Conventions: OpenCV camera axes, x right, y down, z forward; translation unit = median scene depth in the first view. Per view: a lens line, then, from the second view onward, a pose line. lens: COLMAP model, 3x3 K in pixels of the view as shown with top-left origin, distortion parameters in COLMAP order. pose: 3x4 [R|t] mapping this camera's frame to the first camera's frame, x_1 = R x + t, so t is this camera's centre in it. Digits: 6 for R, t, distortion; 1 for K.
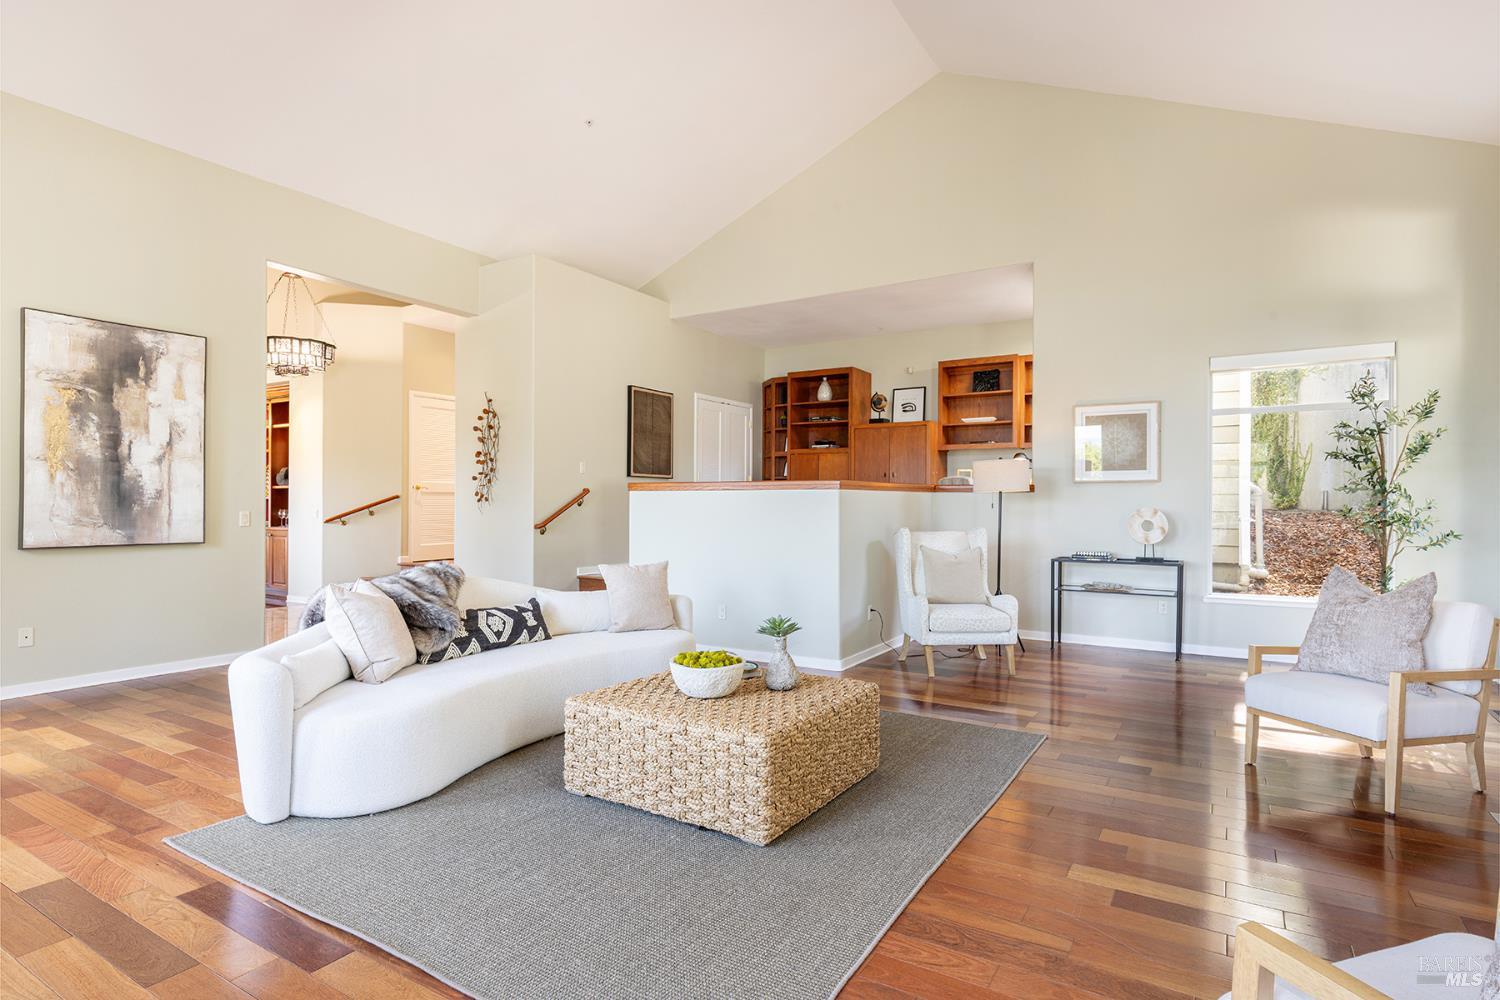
lens RADIAL K [[775.4, 0, 760.2], [0, 775.4, 504.4], [0, 0, 1]] dist [0.002895, 0.000642]
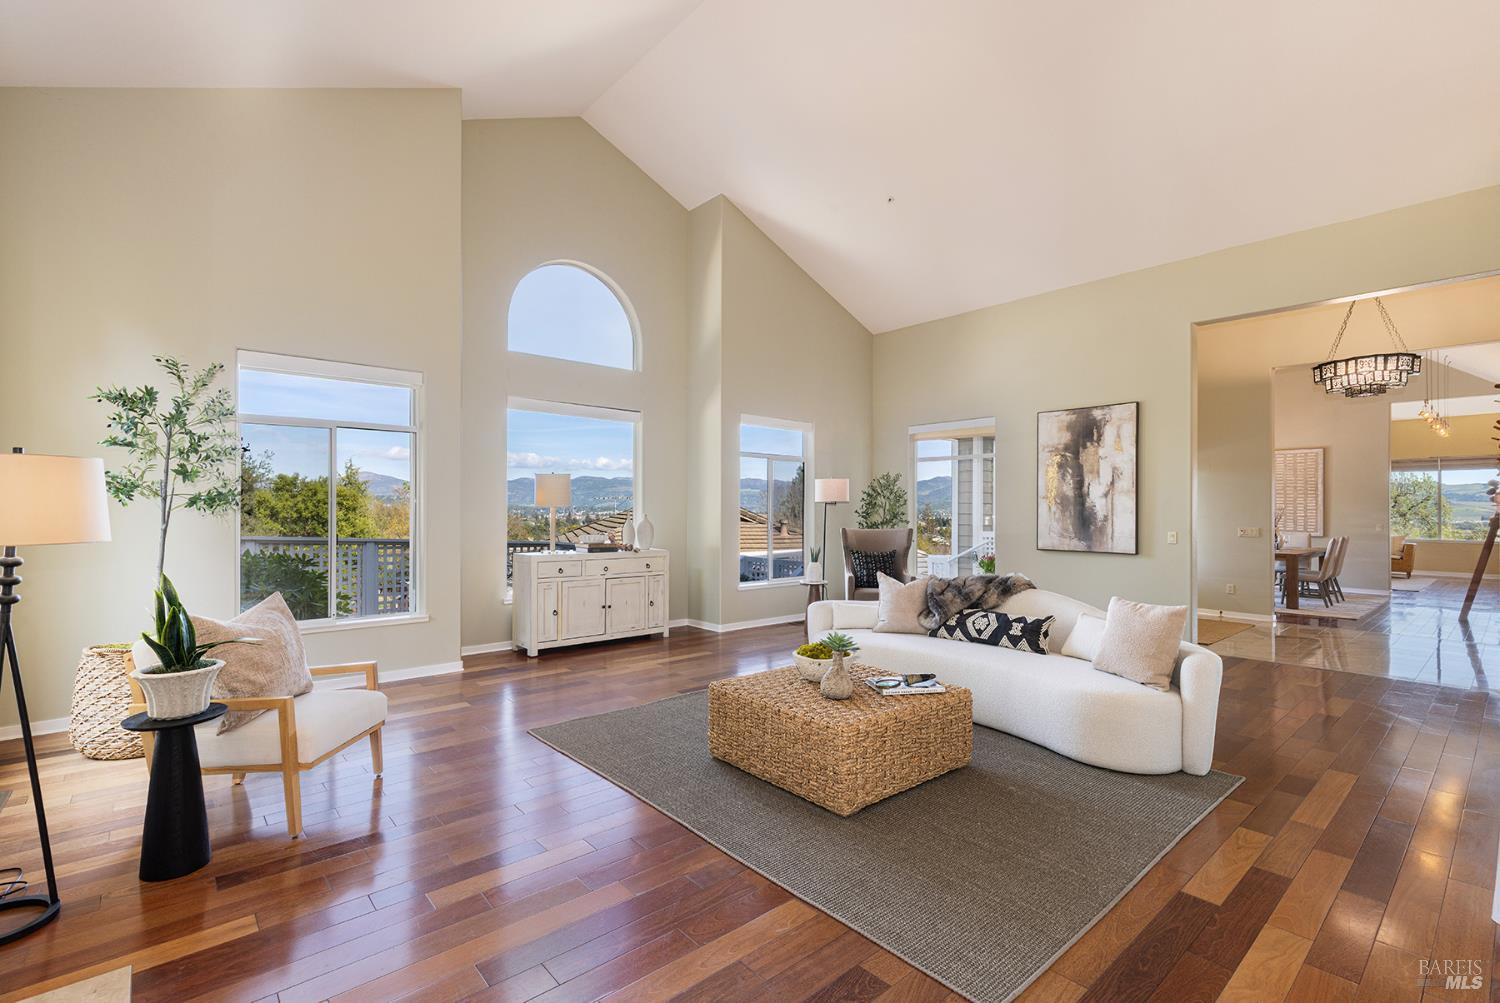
lens RADIAL K [[682.4, 0, 749.7], [0, 682.4, 511.4], [0, 0, 1]] dist [0.006770, -0.000279]
pose [[-0.298461, -0.003718, -0.954414, 0.662574], [-0.005371, 0.999983, -0.002216, -0.020081], [0.954407, 0.004465, -0.298476, 0.764168]]
